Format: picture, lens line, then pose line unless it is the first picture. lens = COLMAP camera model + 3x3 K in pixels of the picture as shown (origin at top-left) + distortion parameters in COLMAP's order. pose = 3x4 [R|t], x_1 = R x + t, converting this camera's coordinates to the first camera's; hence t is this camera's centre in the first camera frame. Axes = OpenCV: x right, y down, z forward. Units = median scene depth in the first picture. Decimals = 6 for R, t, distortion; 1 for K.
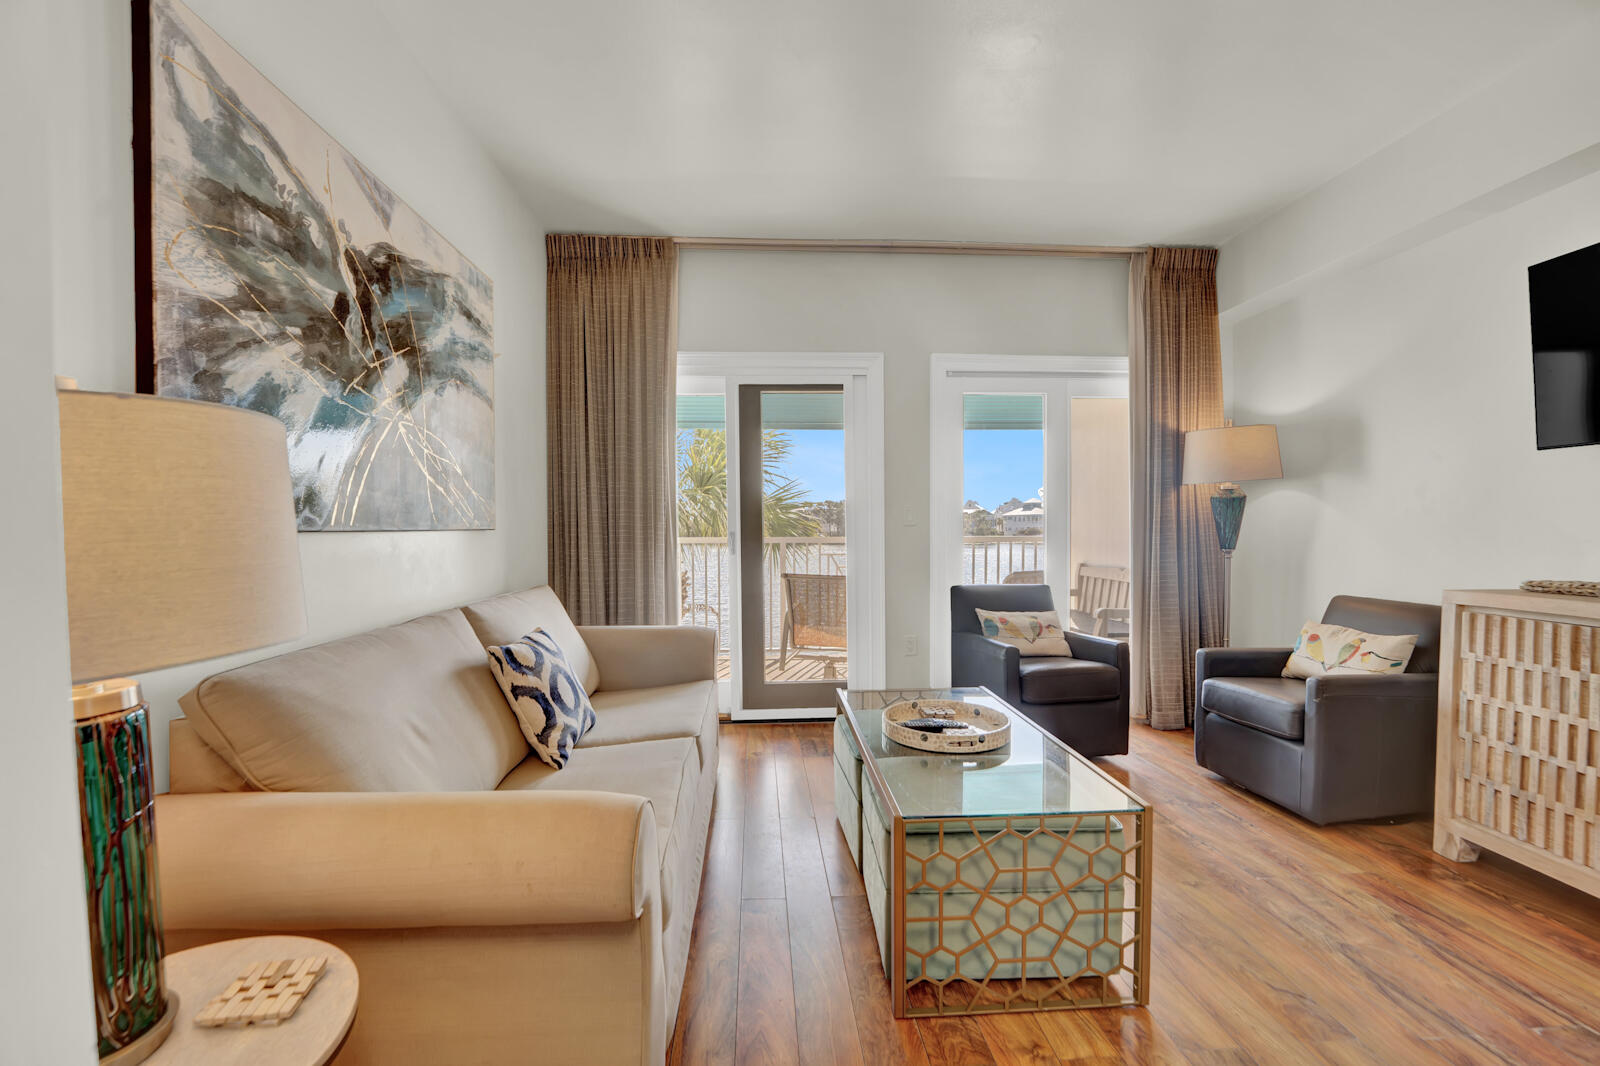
lens RADIAL K [[648.3, 0, 794.1], [0, 648.3, 540.5], [0, 0, 1]] dist [-0.031317, 0.003718]
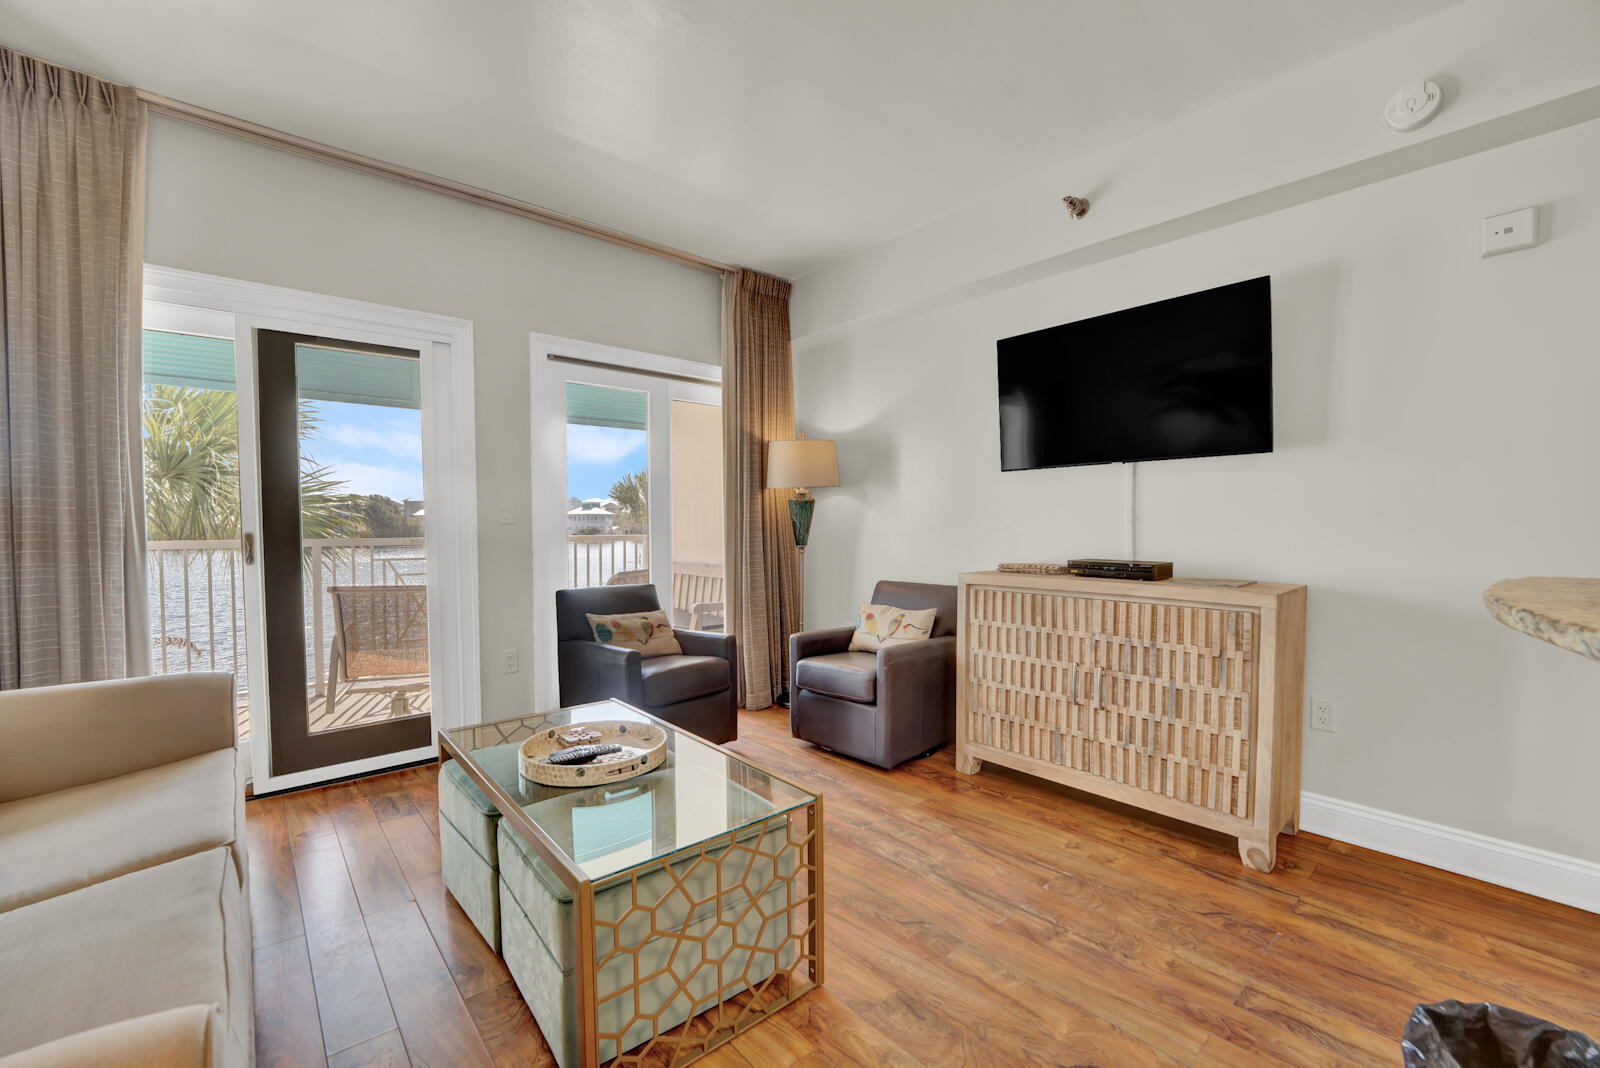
lens RADIAL K [[648.3, 0, 792.0], [0, 648.3, 541.6], [0, 0, 1]] dist [-0.031317, 0.003718]
pose [[0.792879, -0.014404, 0.609209, -0.081663], [0.012265, 0.999895, 0.007679, -0.003666], [-0.609256, 0.001384, 0.792973, 0.135300]]
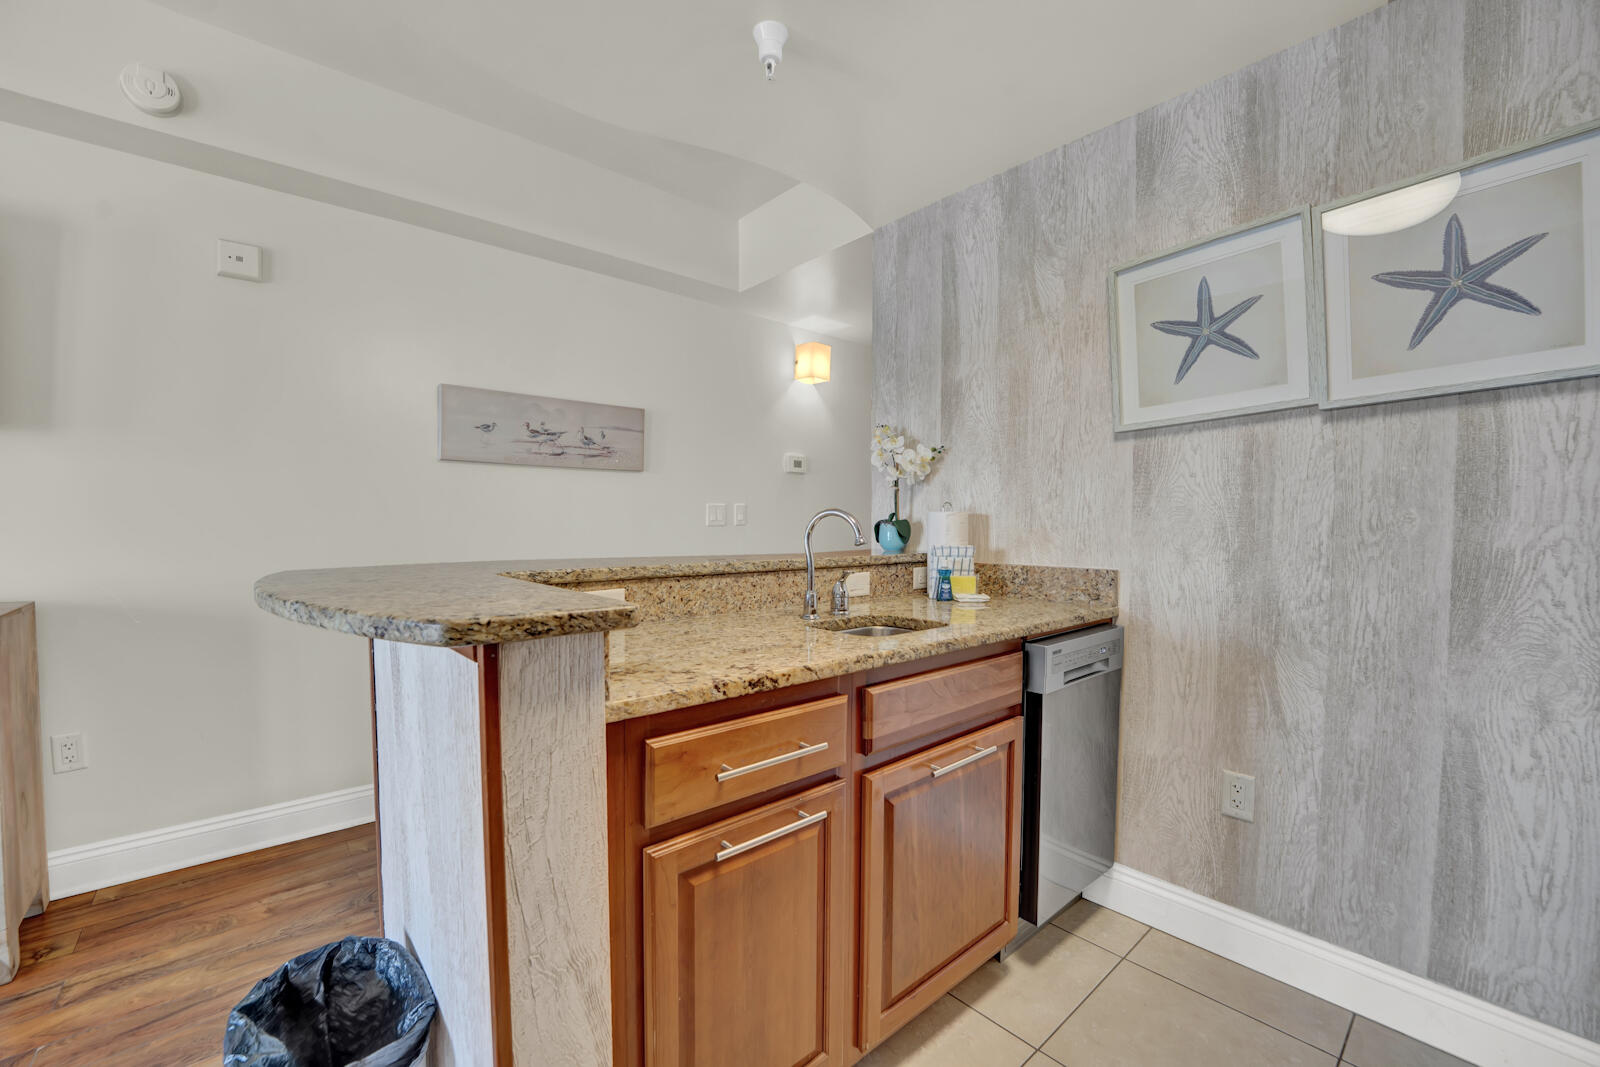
lens RADIAL K [[648.3, 0, 793.0], [0, 648.3, 543.9], [0, 0, 1]] dist [-0.031317, 0.003718]
pose [[-0.615479, -0.020217, 0.787894, -0.047588], [0.020146, 0.998941, 0.041370, -0.003863], [-0.787896, 0.041335, -0.614420, 0.160489]]
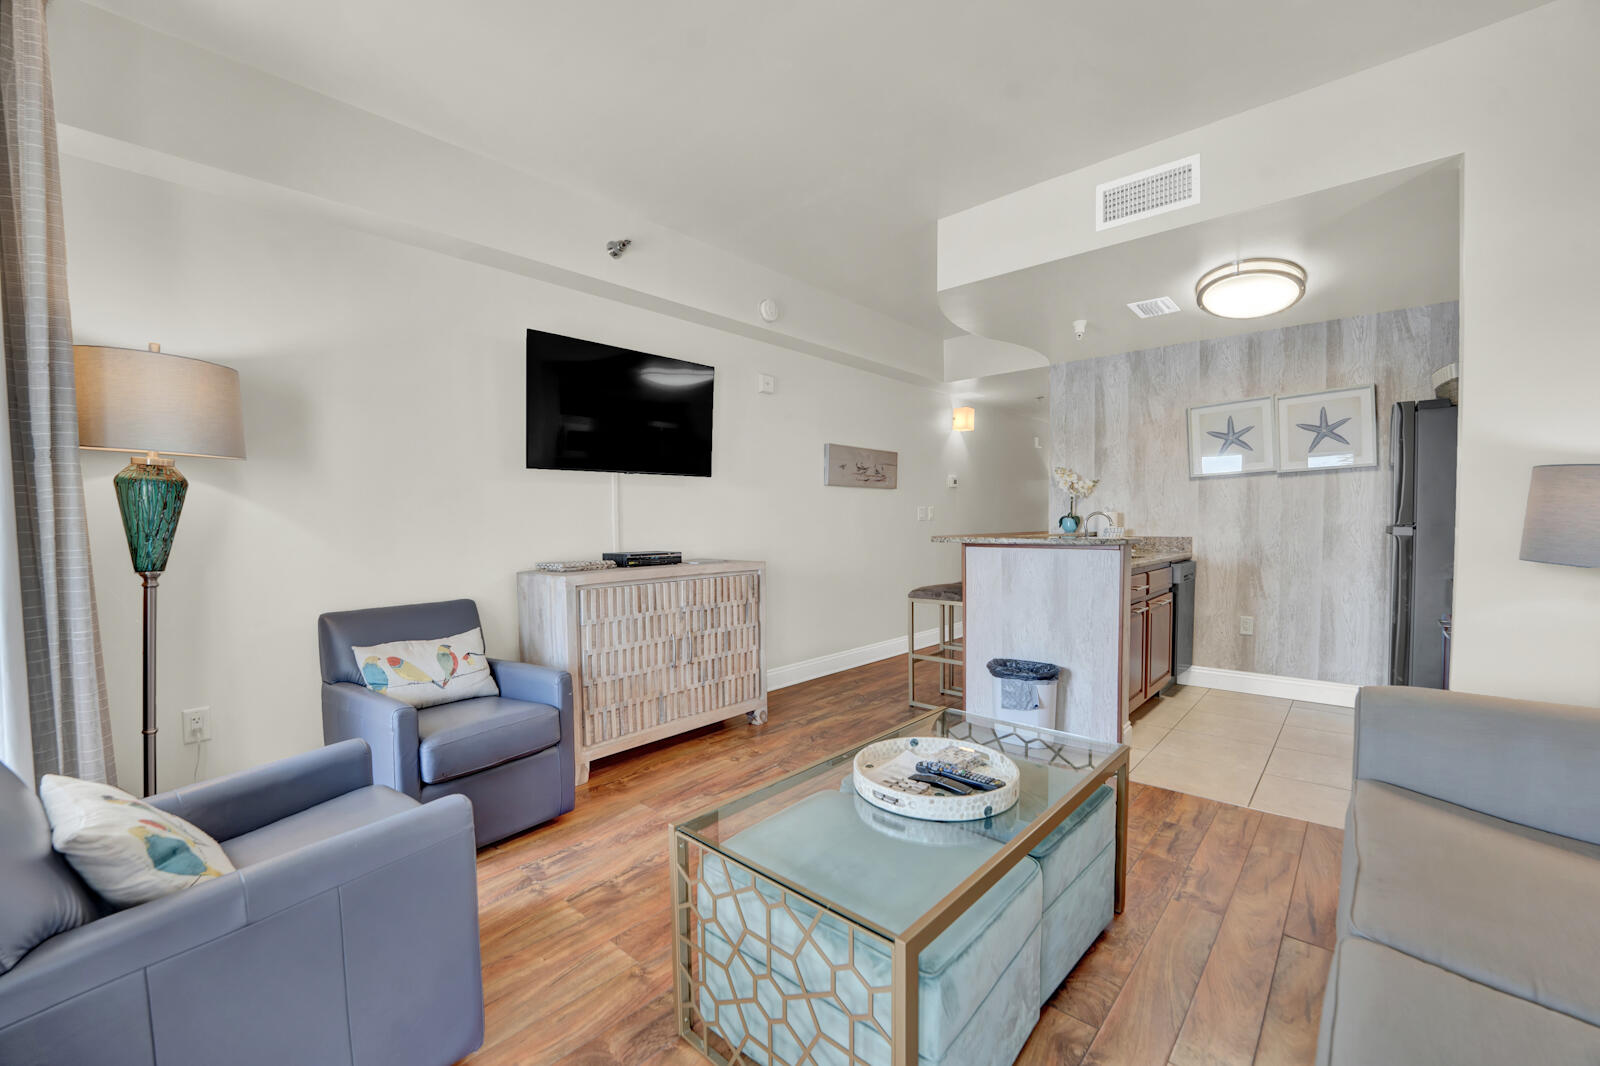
lens RADIAL K [[648.3, 0, 792.9], [0, 648.3, 542.7], [0, 0, 1]] dist [-0.031317, 0.003718]
pose [[-0.701492, -0.013009, 0.712558, -0.191328], [0.028198, 0.998544, 0.045991, -0.033832], [-0.712119, 0.052355, -0.700104, 1.629146]]
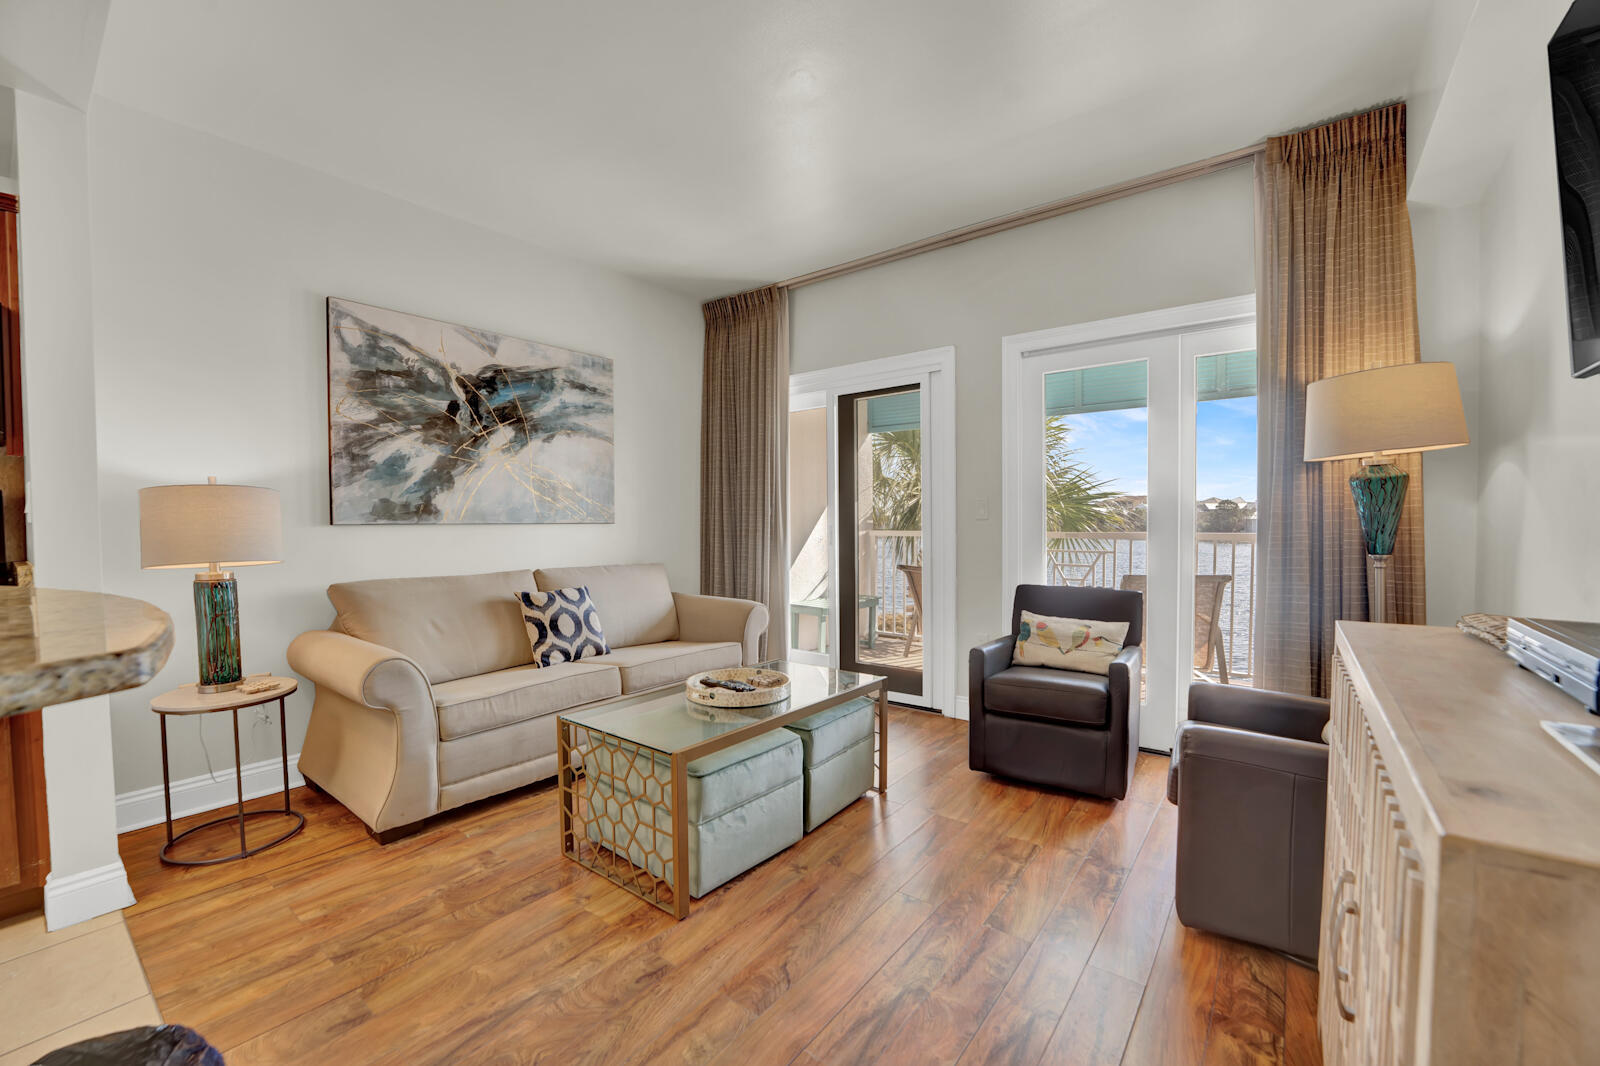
lens RADIAL K [[648.3, 0, 795.1], [0, 648.3, 540.0], [0, 0, 1]] dist [-0.031317, 0.003718]
pose [[0.758228, 0.018862, -0.651717, 1.077197], [-0.013353, 0.999821, 0.013401, -0.004253], [0.651853, -0.001458, 0.758344, 0.156458]]
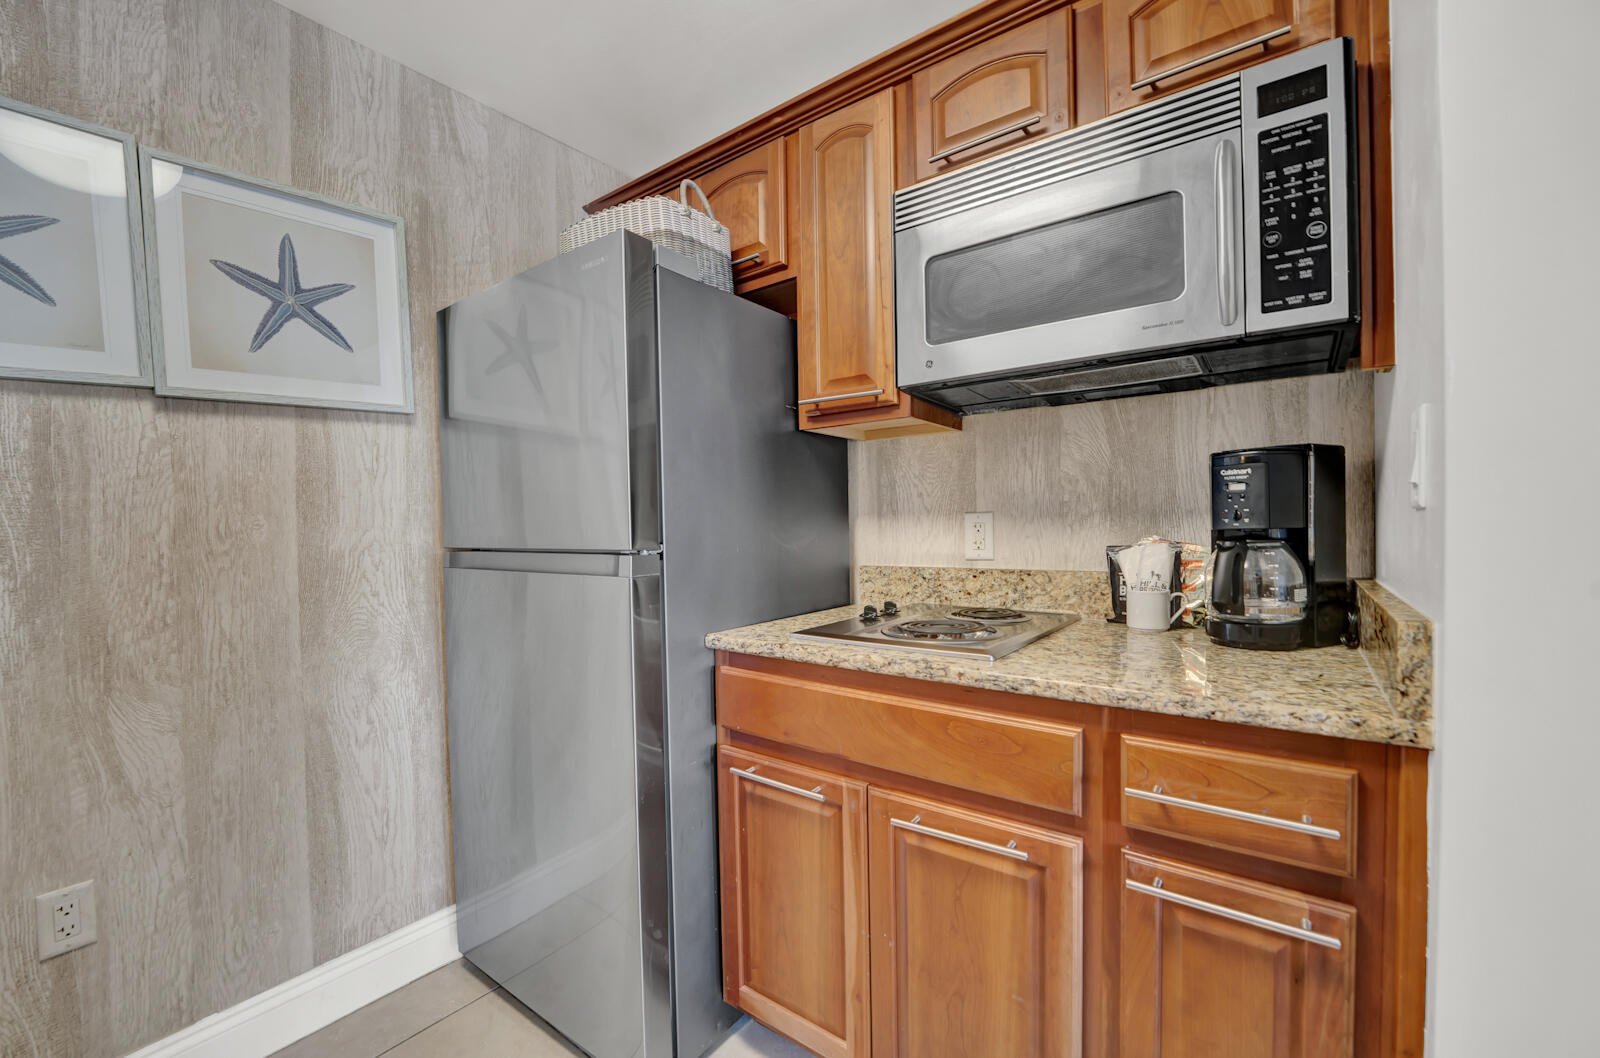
lens RADIAL K [[648.8, 0, 786.1], [0, 648.8, 539.5], [0, 0, 1]] dist [-0.026888, 0.001932]
pose [[-0.656182, 0.036696, -0.753710, 0.218297], [0.003269, 0.998946, 0.045790, -0.003707], [0.754596, 0.027582, -0.655610, 0.076635]]
